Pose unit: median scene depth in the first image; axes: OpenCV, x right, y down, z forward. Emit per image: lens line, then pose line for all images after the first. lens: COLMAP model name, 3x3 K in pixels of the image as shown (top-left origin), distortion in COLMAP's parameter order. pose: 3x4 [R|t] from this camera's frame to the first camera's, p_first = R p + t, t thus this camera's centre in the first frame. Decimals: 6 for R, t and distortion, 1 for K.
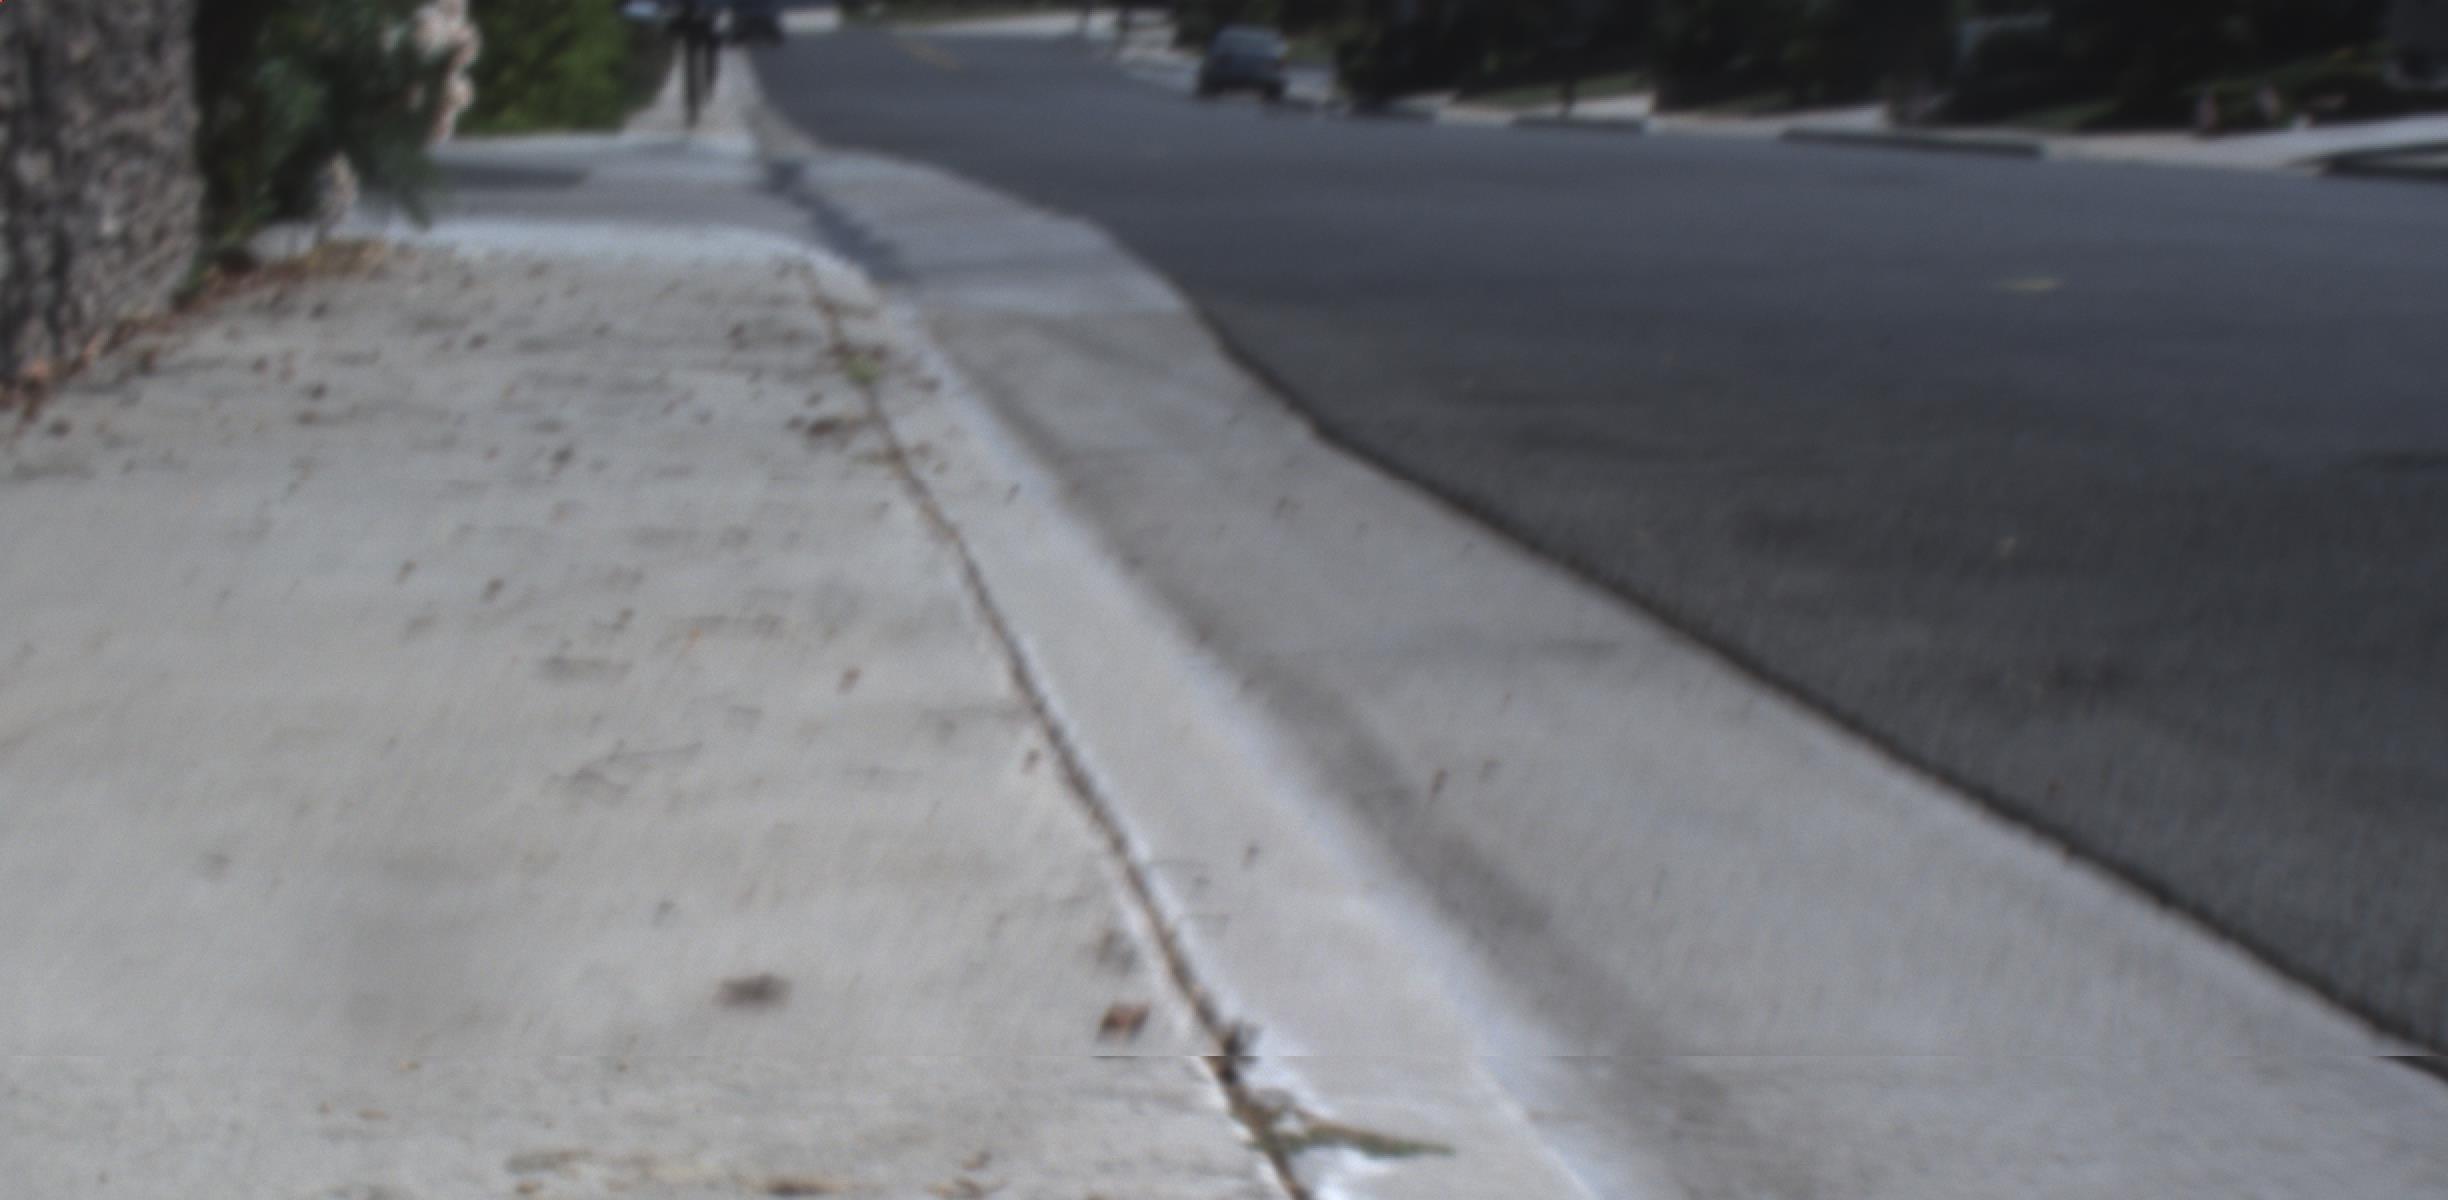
lens RADIAL K [[4480.2, 0, 1267.8], [0, 4480.2, 604.2], [0, 0, 1]] dist [-0.065452, 0.014811]
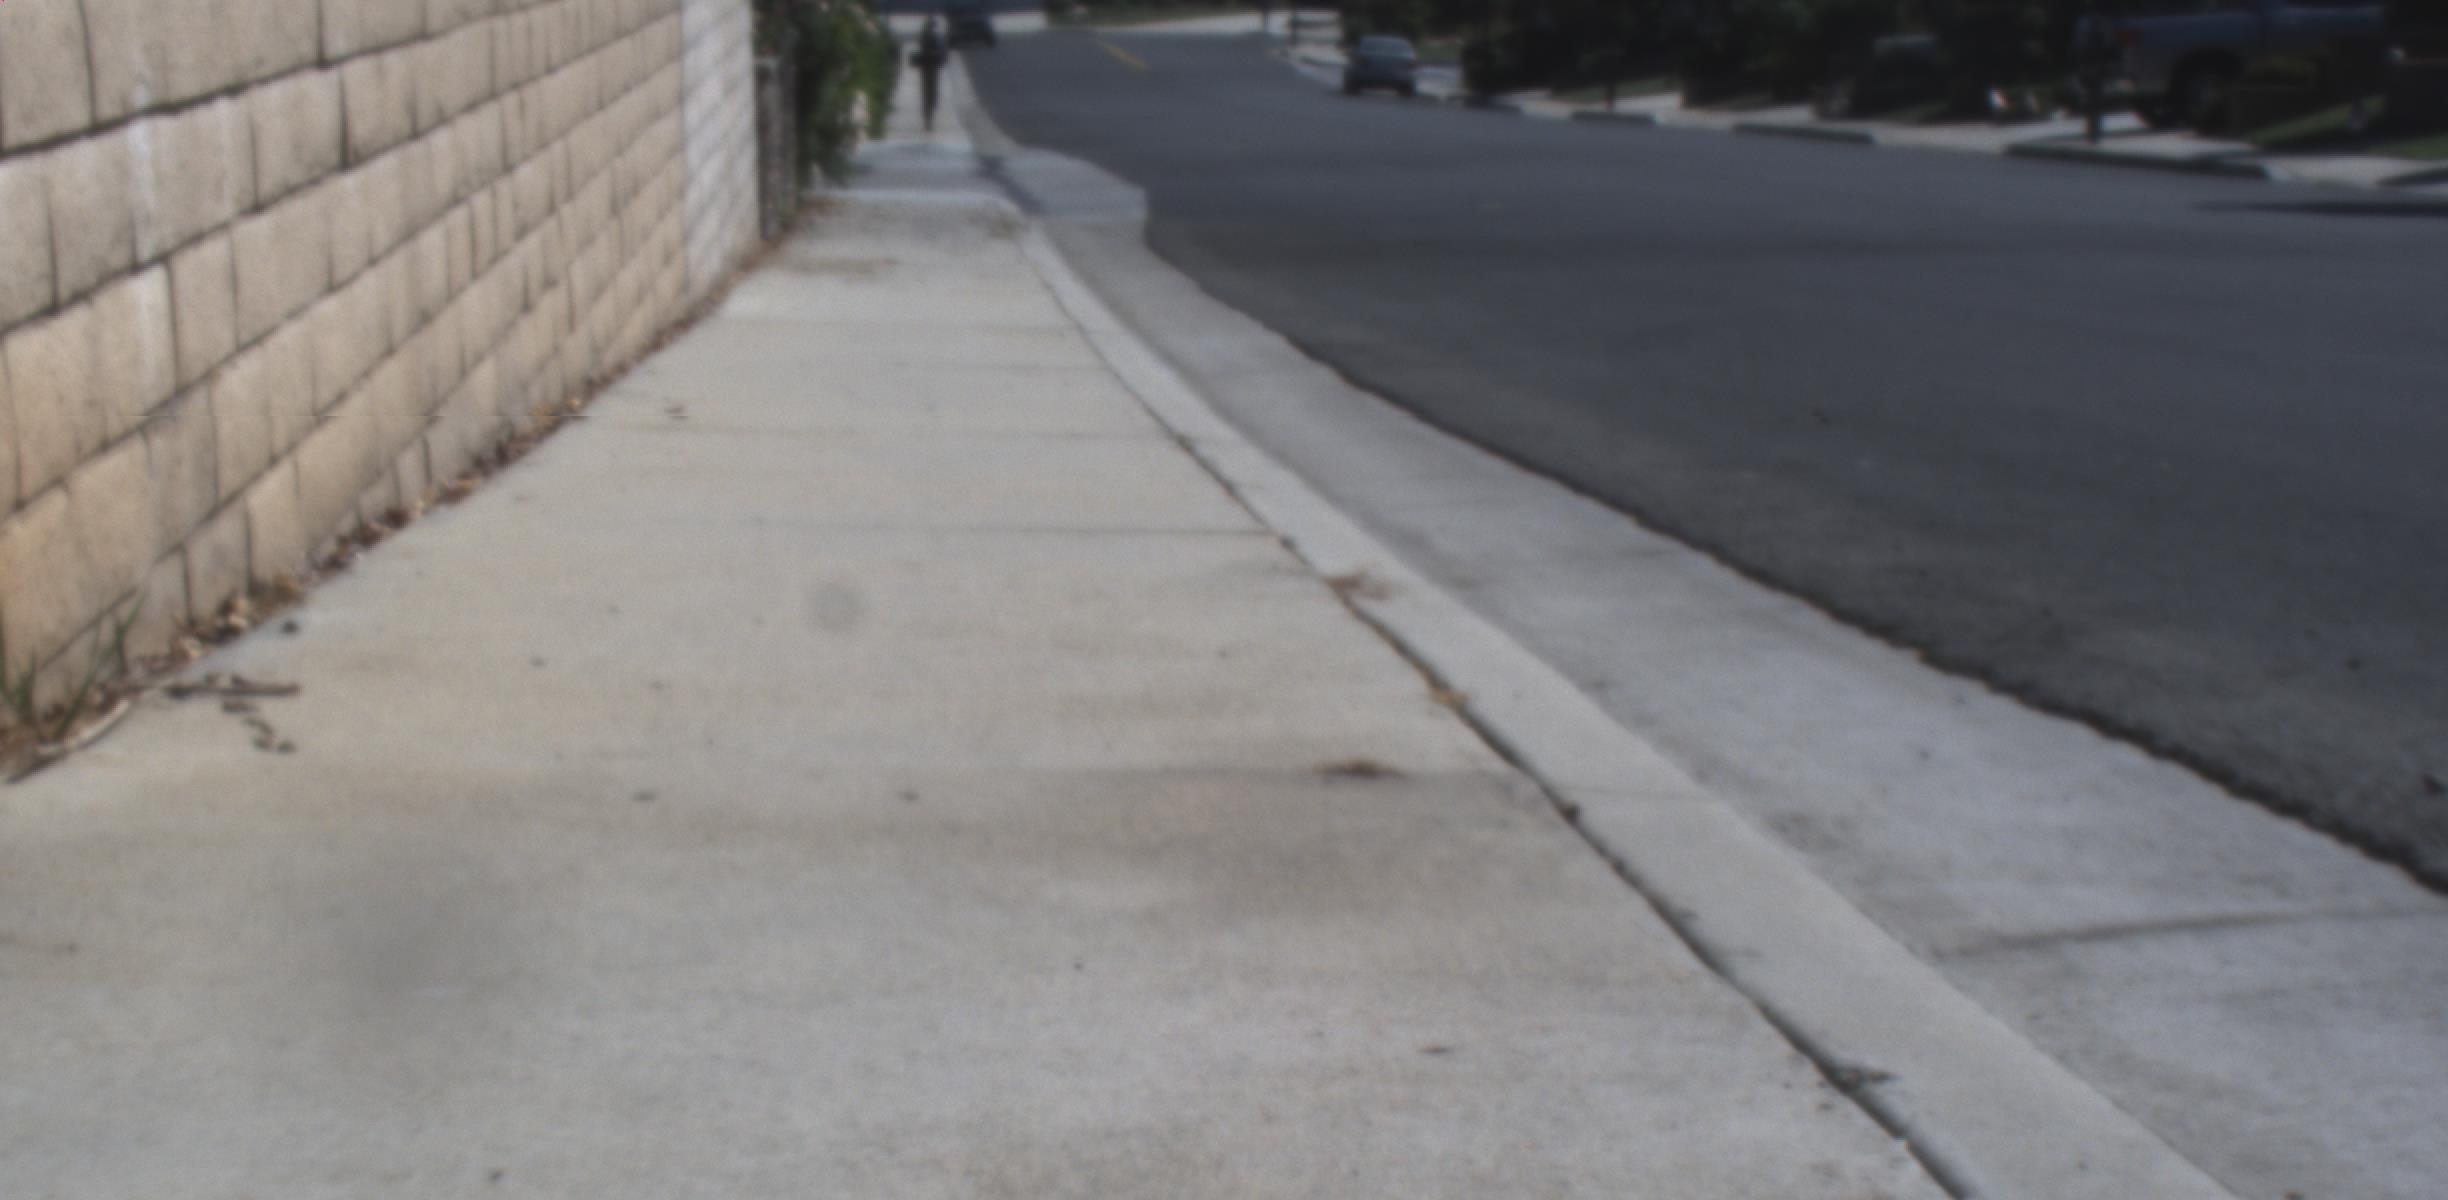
lens RADIAL K [[4480.2, 0, 1267.8], [0, 4480.2, 604.2], [0, 0, 1]] dist [-0.065452, 0.014811]
pose [[0.998821, -0.006166, -0.048155, 0.185116], [0.006344, 0.999974, 0.003551, 0.155013], [0.048131, -0.003852, 0.998834, -1.650802]]
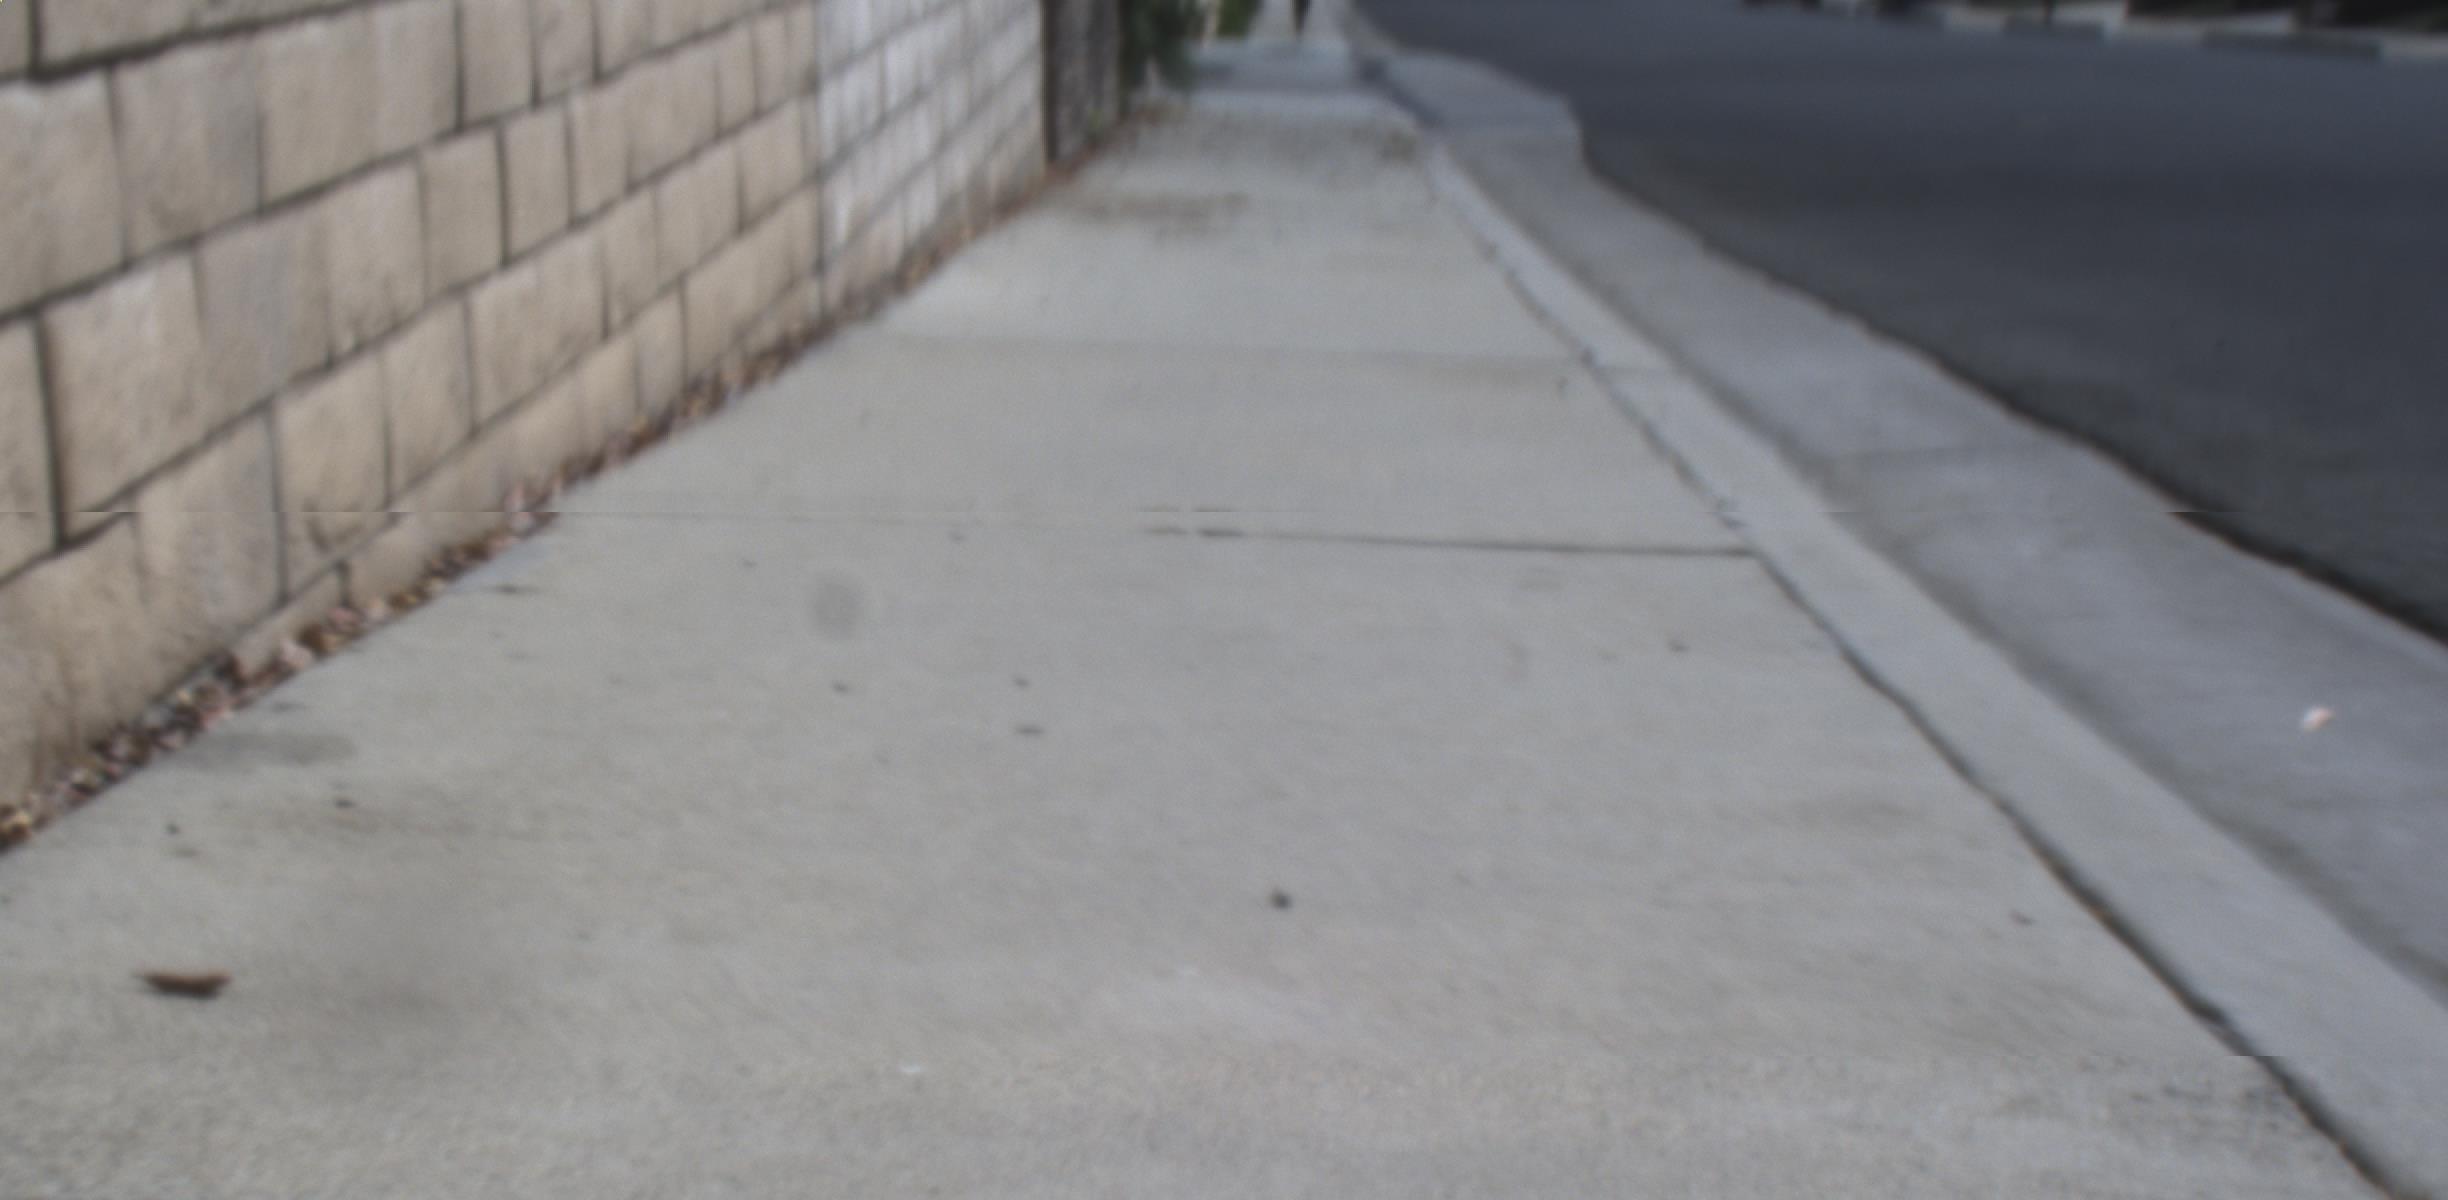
lens RADIAL K [[4479.6, 0, 1322.6], [0, 4479.6, 606.9], [0, 0, 1]] dist [-0.059111, 0.406643]
pose [[0.993073, 0.012180, -0.116867, 0.108097], [-0.009512, 0.999682, 0.023362, 0.100692], [0.117114, -0.022089, 0.992873, -1.017615]]
